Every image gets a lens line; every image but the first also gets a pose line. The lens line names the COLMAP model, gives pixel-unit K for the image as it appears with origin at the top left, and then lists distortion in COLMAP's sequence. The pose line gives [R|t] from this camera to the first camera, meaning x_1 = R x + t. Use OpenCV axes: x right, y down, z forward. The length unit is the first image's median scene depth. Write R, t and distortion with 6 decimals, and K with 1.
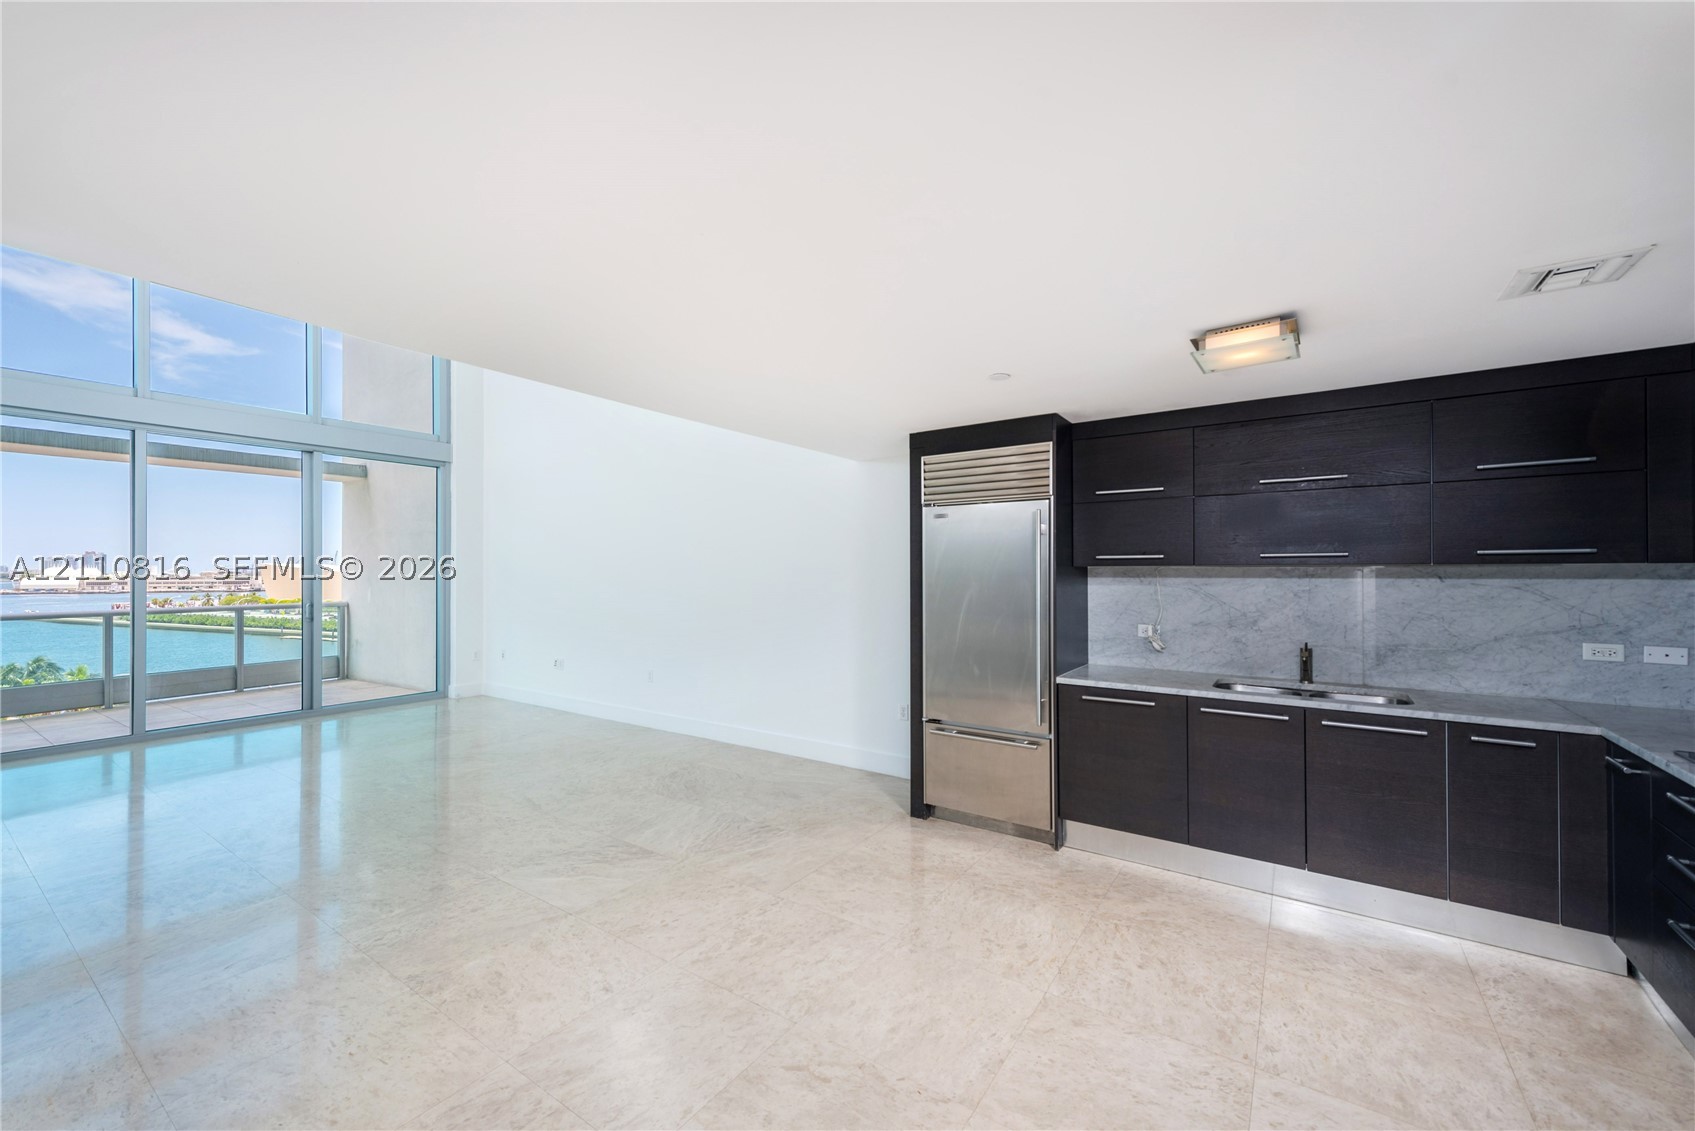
lens RADIAL K [[669.0, 0, 843.0], [0, 669.0, 567.6], [0, 0, 1]] dist [0.009279, -0.002302]
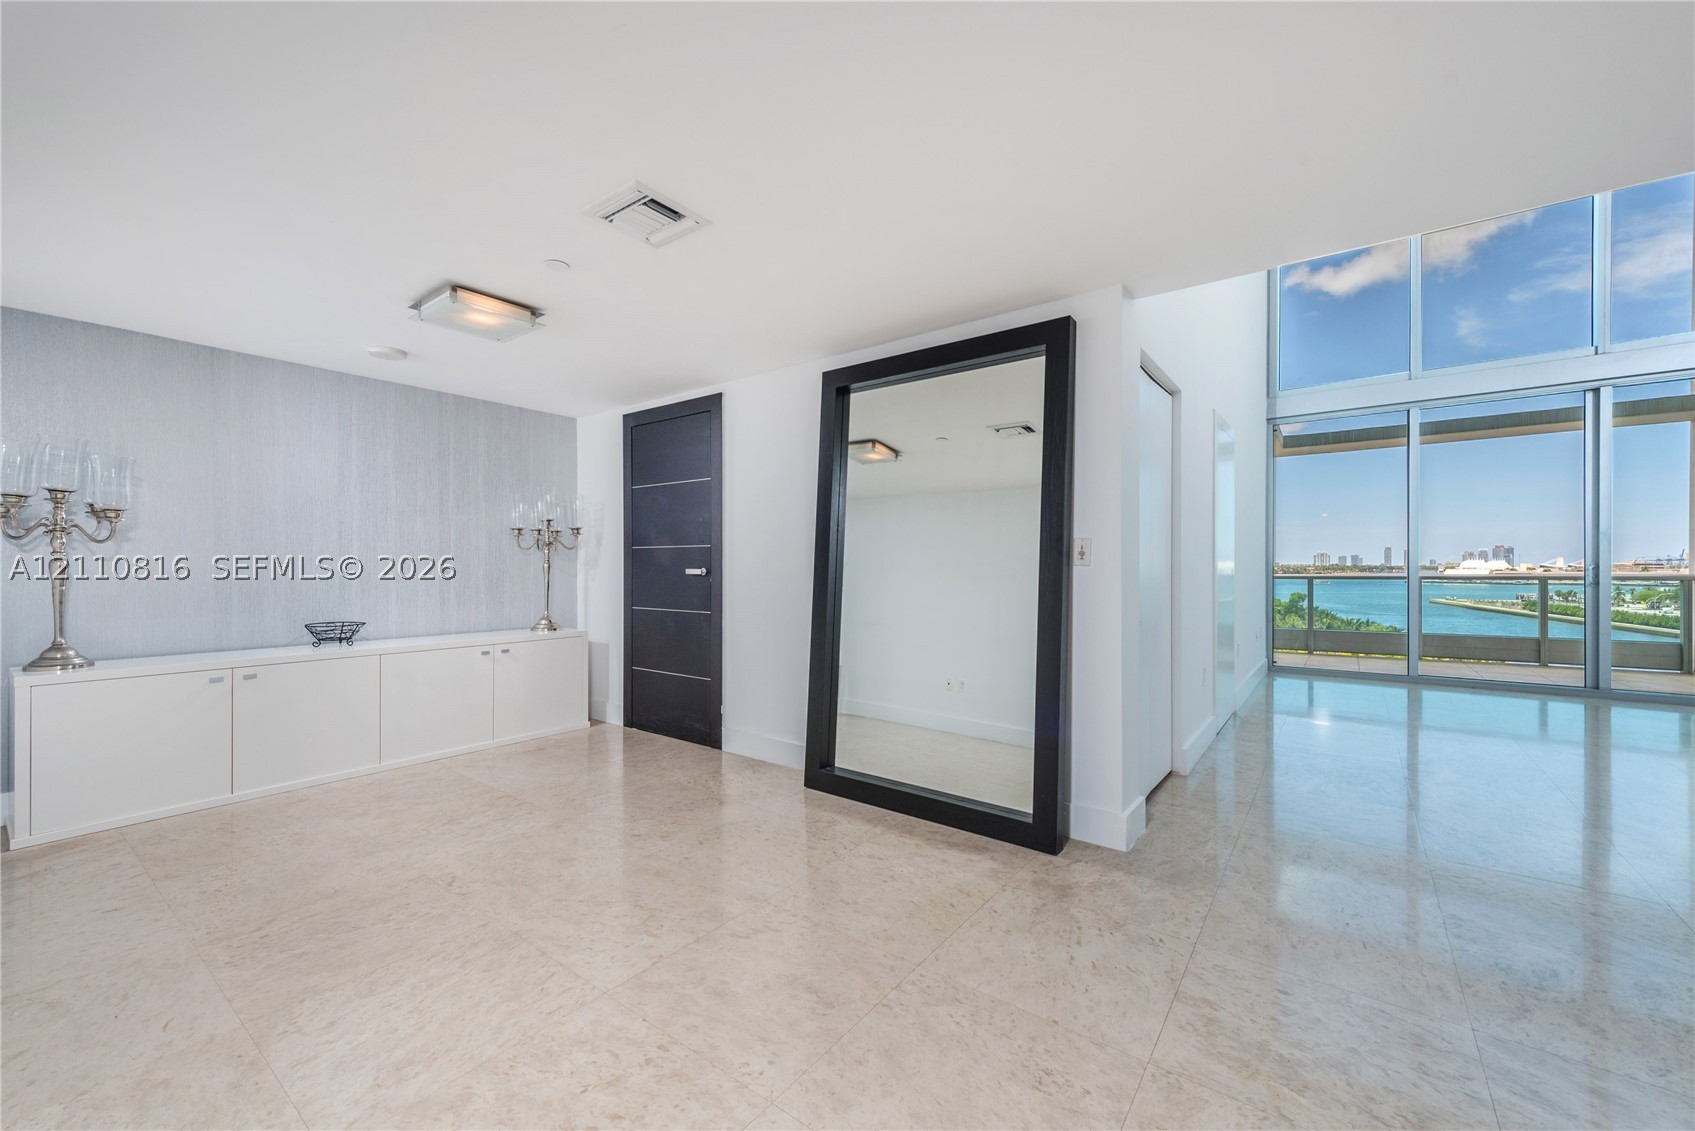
lens RADIAL K [[669.0, 0, 841.0], [0, 669.0, 568.4], [0, 0, 1]] dist [0.009279, -0.002302]
pose [[-0.056271, -0.000950, -0.998415, 0.293434], [0.007034, 0.999974, -0.001348, 0.122549], [0.998391, -0.007099, -0.056263, 0.207952]]
